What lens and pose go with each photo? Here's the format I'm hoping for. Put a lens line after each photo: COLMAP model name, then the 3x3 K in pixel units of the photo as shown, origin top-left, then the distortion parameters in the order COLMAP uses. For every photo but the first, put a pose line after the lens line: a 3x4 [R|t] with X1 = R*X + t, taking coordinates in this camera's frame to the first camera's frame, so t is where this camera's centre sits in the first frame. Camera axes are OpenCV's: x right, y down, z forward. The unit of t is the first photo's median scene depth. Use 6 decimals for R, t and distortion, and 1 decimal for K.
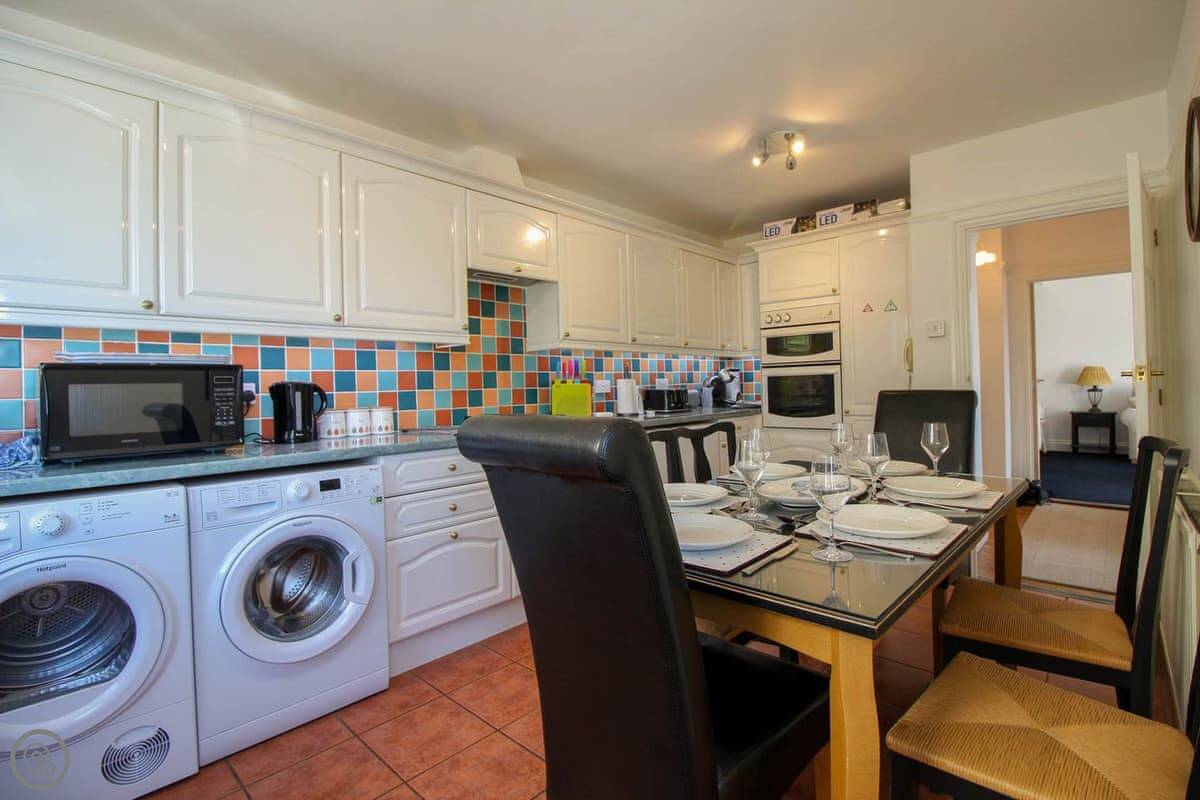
lens RADIAL K [[556.5, 0, 601.8], [0, 556.5, 384.6], [0, 0, 1]] dist [-0.000148, -0.012996]
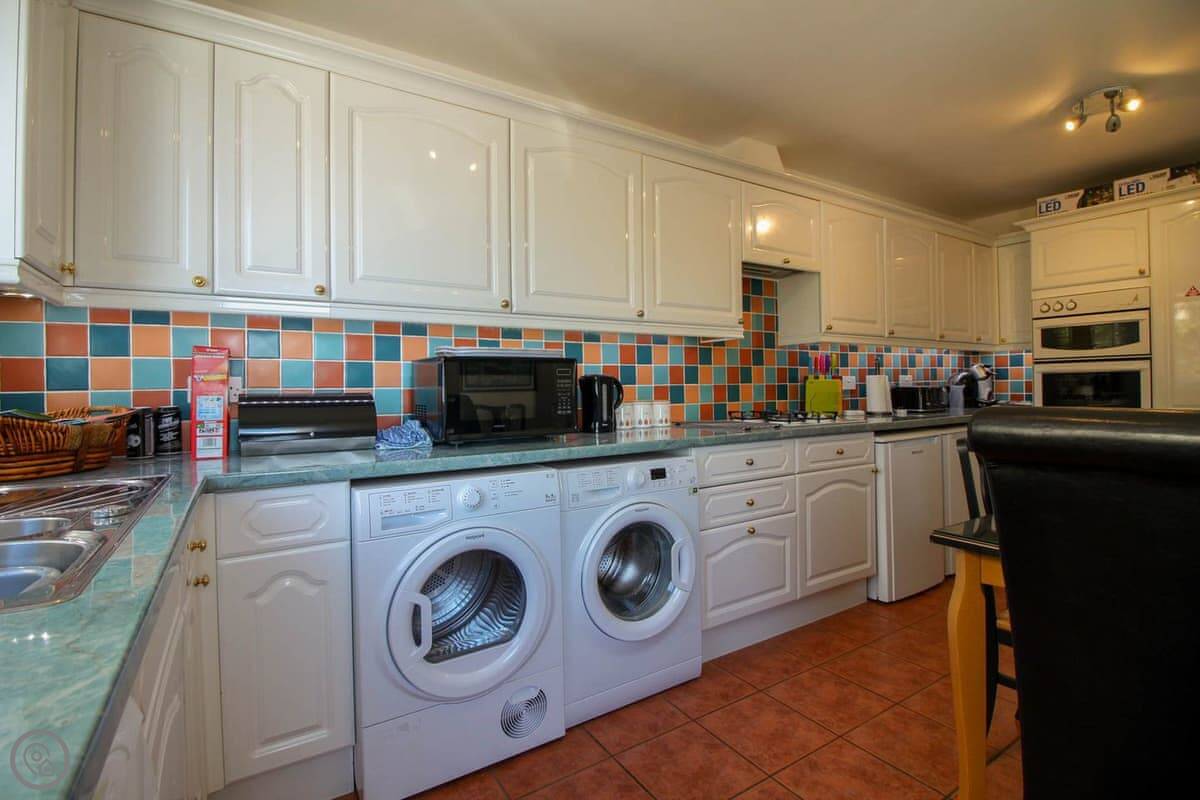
lens RADIAL K [[557.0, 0, 599.9], [0, 557.0, 385.0], [0, 0, 1]] dist [0.001593, -0.014296]
pose [[0.967680, 0.010313, -0.251972, -0.197922], [-0.008809, 0.999936, 0.007095, 0.004795], [0.252029, -0.004646, 0.967708, -0.019933]]
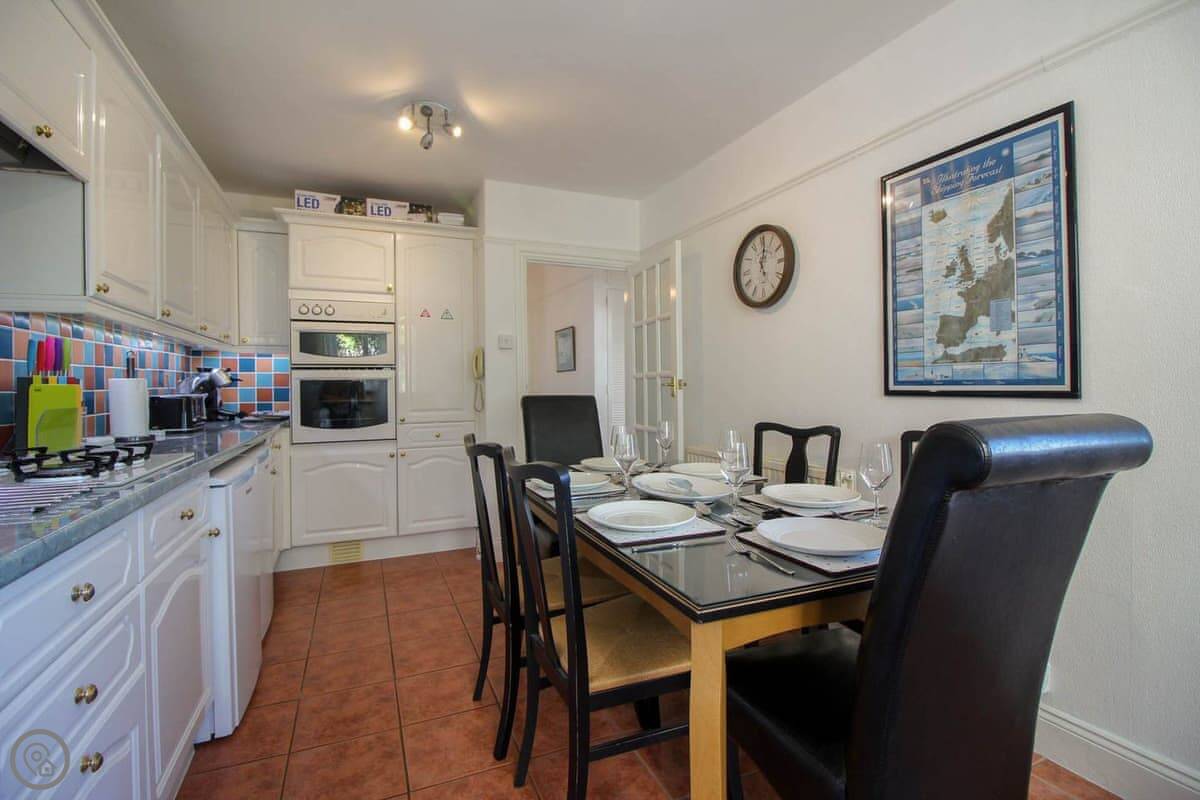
lens RADIAL K [[556.5, 0, 601.8], [0, 556.5, 384.6], [0, 0, 1]] dist [-0.000148, -0.012996]
pose [[0.396700, 0.019283, 0.917746, -0.340652], [-0.004665, 0.999809, -0.018991, 0.006531], [-0.917936, 0.003252, 0.396714, 0.366550]]
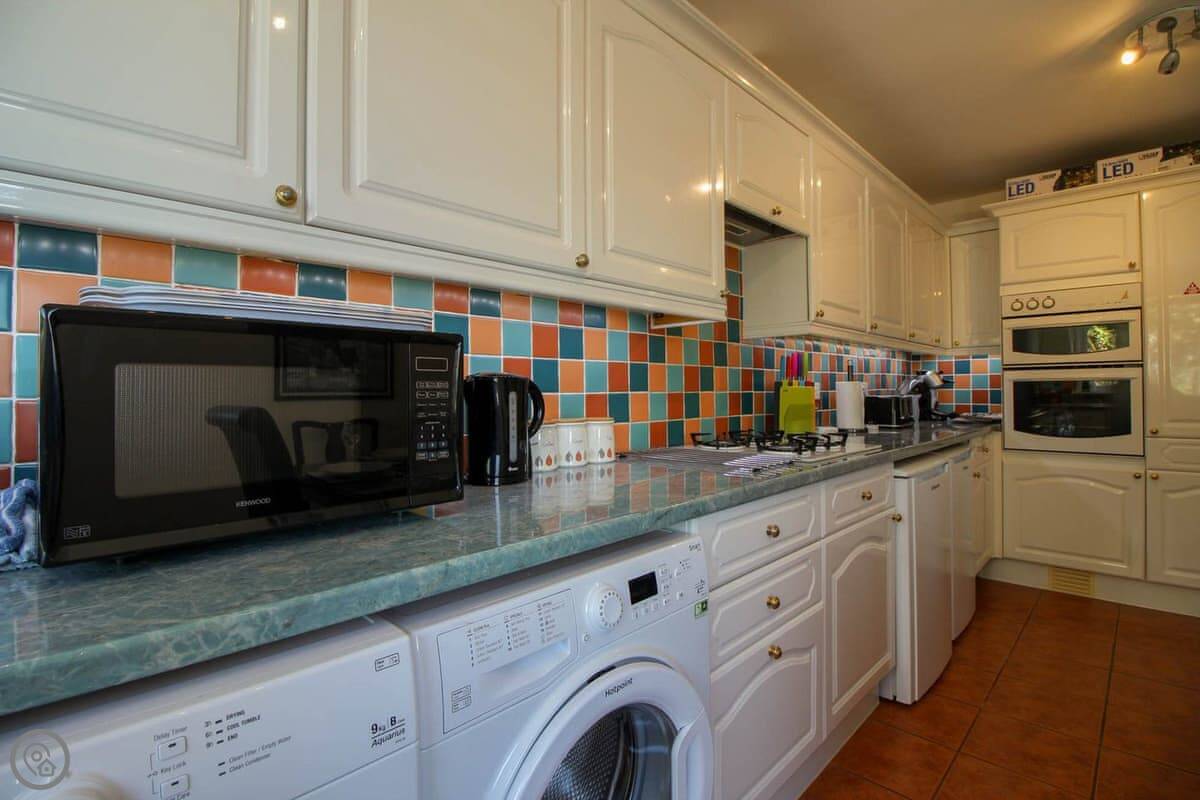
lens RADIAL K [[557.0, 0, 599.9], [0, 557.0, 385.0], [0, 0, 1]] dist [0.001593, -0.014296]
pose [[0.999459, 0.017392, -0.027901, -0.305821], [-0.017555, 0.999830, -0.005627, 0.005403], [0.027799, 0.006114, 0.999595, 0.307248]]
